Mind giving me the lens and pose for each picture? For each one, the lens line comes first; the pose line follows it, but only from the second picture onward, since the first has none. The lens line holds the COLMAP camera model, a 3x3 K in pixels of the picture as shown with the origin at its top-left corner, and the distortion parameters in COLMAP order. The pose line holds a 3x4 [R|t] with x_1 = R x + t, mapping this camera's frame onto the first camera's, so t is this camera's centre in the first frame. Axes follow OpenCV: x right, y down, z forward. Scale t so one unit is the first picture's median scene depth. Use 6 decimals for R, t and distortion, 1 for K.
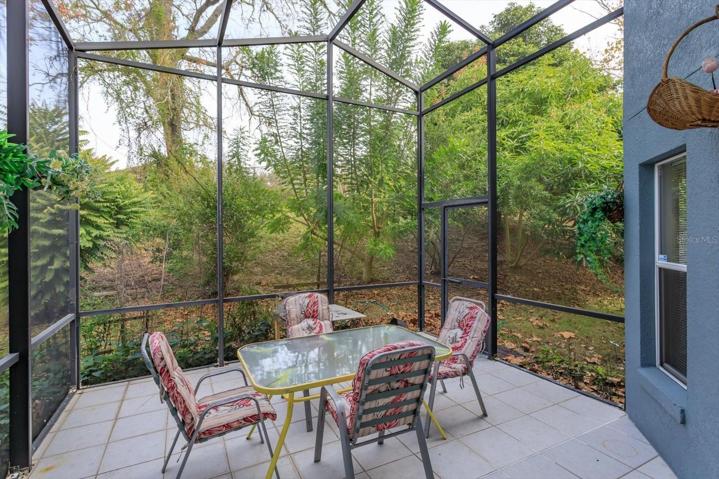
lens RADIAL K [[344.4, 0, 332.5], [0, 344.4, 236.3], [0, 0, 1]] dist [-0.000103, 0.000105]
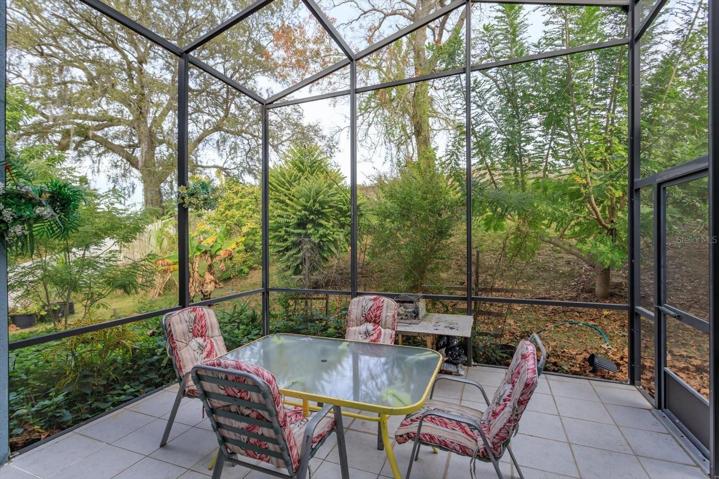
lens RADIAL K [[326.0, 0, 367.6], [0, 326.0, 237.5], [0, 0, 1]] dist [-0.001474, -0.000020]
pose [[0.697967, 0.007915, -0.716087, 0.545862], [-0.000037, 0.999939, 0.011016, -0.003168], [0.716130, -0.007663, 0.697924, 0.370656]]
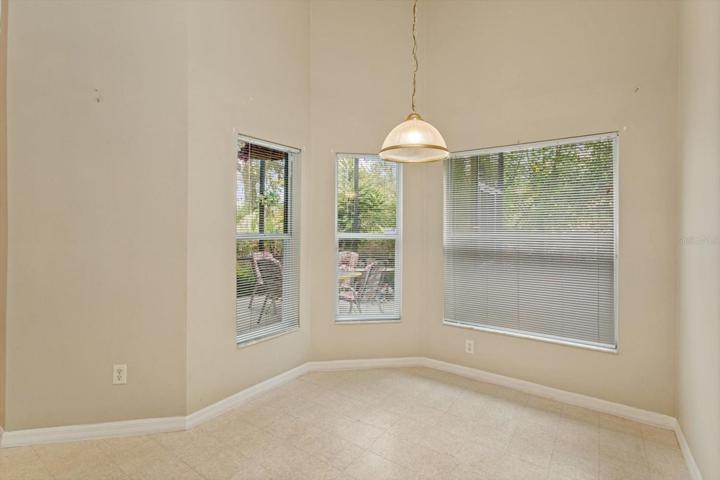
lens RADIAL K [[331.7, 0, 358.1], [0, 331.7, 229.6], [0, 0, 1]] dist [-0.000062, 0.000675]
pose [[0.481484, 0.013996, -0.876343, 1.457243], [-0.015464, 0.999853, 0.007472, 0.037628], [0.876319, 0.009954, 0.481629, 0.215262]]
